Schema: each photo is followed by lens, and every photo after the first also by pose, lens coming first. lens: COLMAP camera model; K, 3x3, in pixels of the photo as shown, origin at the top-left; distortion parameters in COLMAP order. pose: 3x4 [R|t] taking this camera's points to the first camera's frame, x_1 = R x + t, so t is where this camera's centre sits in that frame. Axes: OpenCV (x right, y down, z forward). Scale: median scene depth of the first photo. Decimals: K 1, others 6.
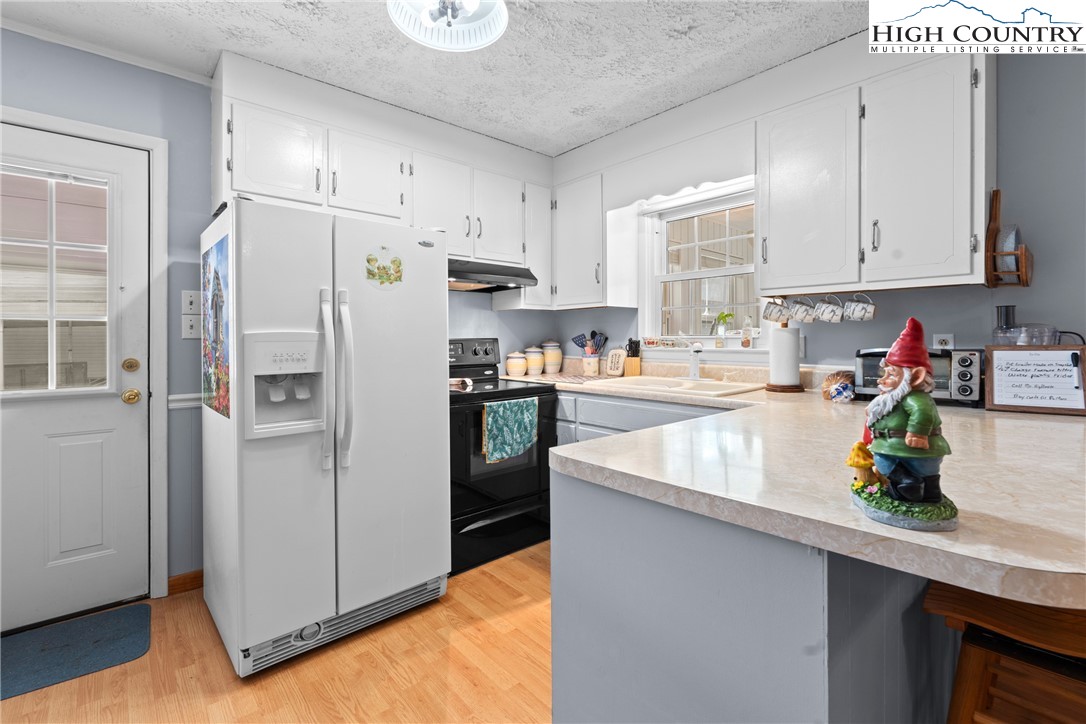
lens RADIAL K [[486.6, 0, 546.3], [0, 486.6, 340.5], [0, 0, 1]] dist [-0.000717, -0.000113]
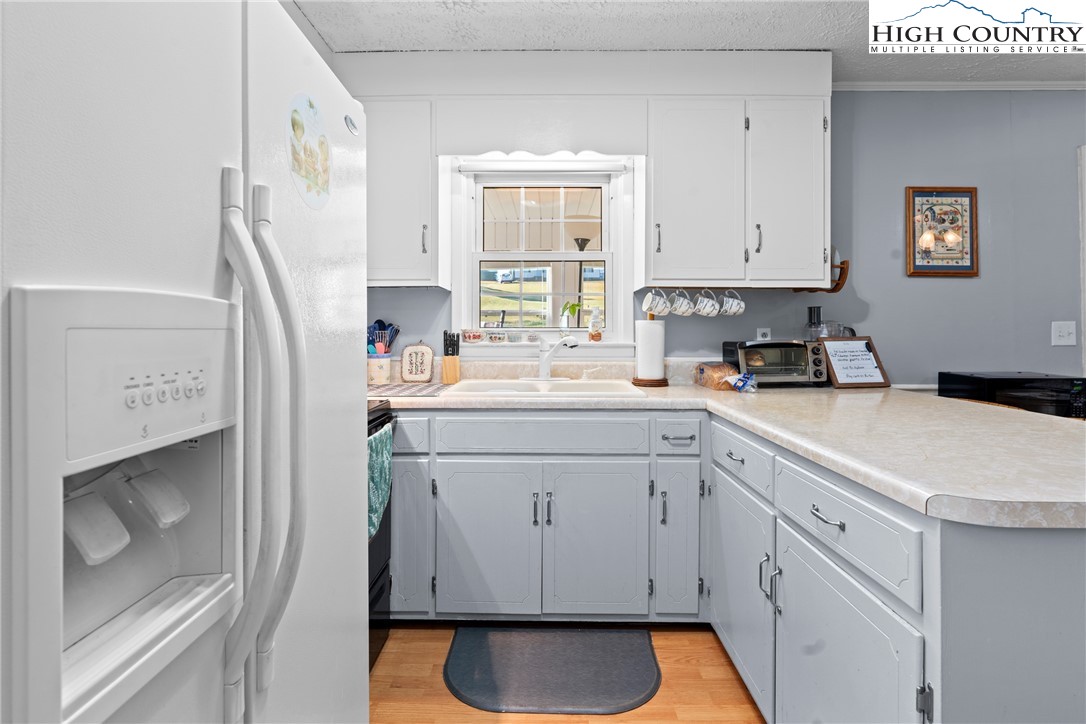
lens RADIAL K [[520.9, 0, 538.8], [0, 520.9, 332.5], [0, 0, 1]] dist [-0.002511, -0.000102]
pose [[0.674734, 0.004346, 0.738048, -0.382064], [0.000316, 0.999981, -0.006177, 0.003723], [-0.738061, 0.004401, 0.674720, 0.407029]]
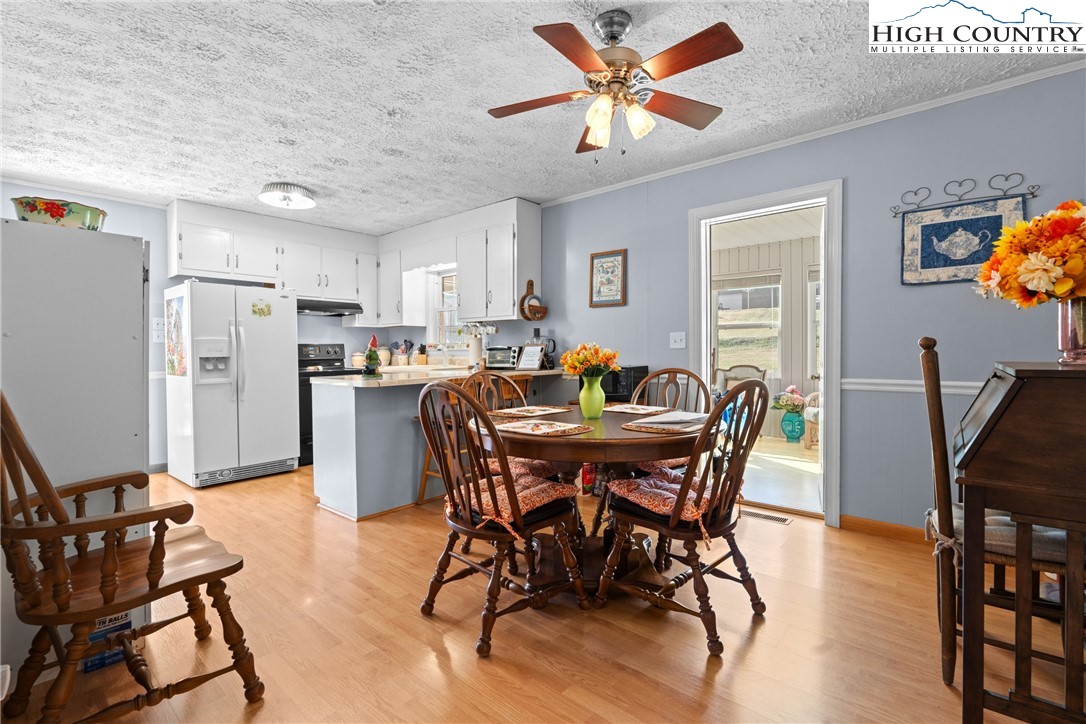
lens RADIAL K [[495.9, 0, 547.0], [0, 495.9, 357.7], [0, 0, 1]] dist [-0.003645, -0.000226]
pose [[0.991694, -0.003746, 0.128562, 0.457197], [0.002401, 0.999941, 0.010617, 0.032255], [-0.128594, -0.010220, 0.991645, -0.958785]]
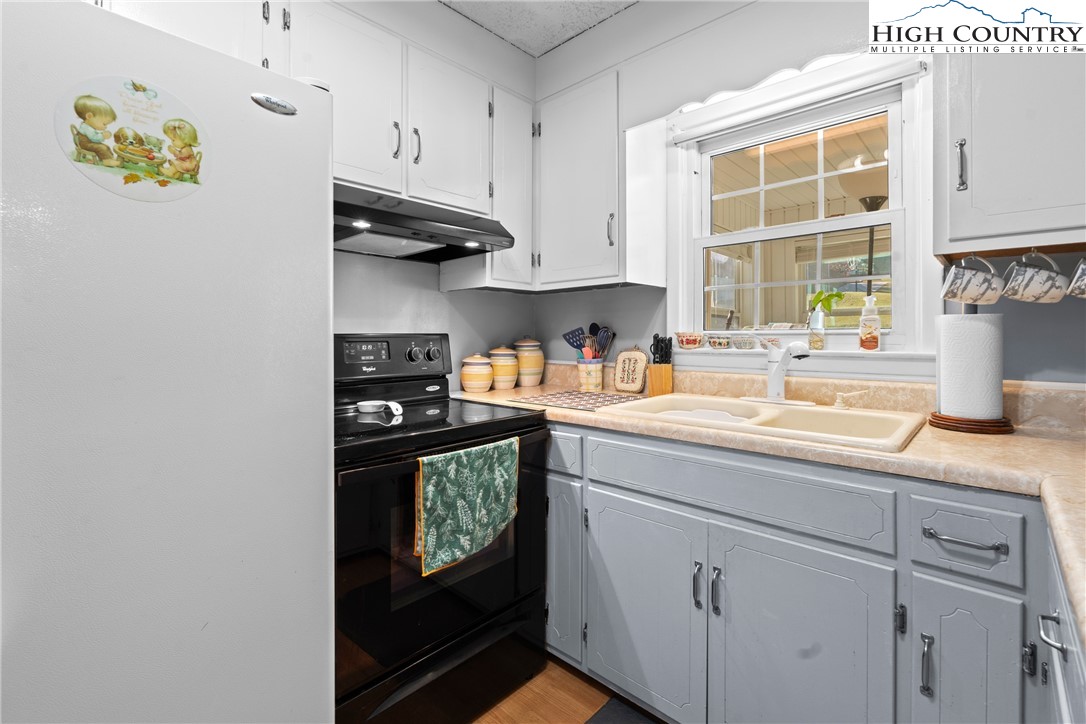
lens RADIAL K [[485.0, 0, 542.4], [0, 485.0, 334.1], [0, 0, 1]] dist [-0.005695, -0.000347]
pose [[0.996228, 0.003787, 0.086691, -0.038756], [-0.002819, 0.999932, -0.011282, 0.003209], [-0.086728, 0.010995, 0.996171, 0.436226]]
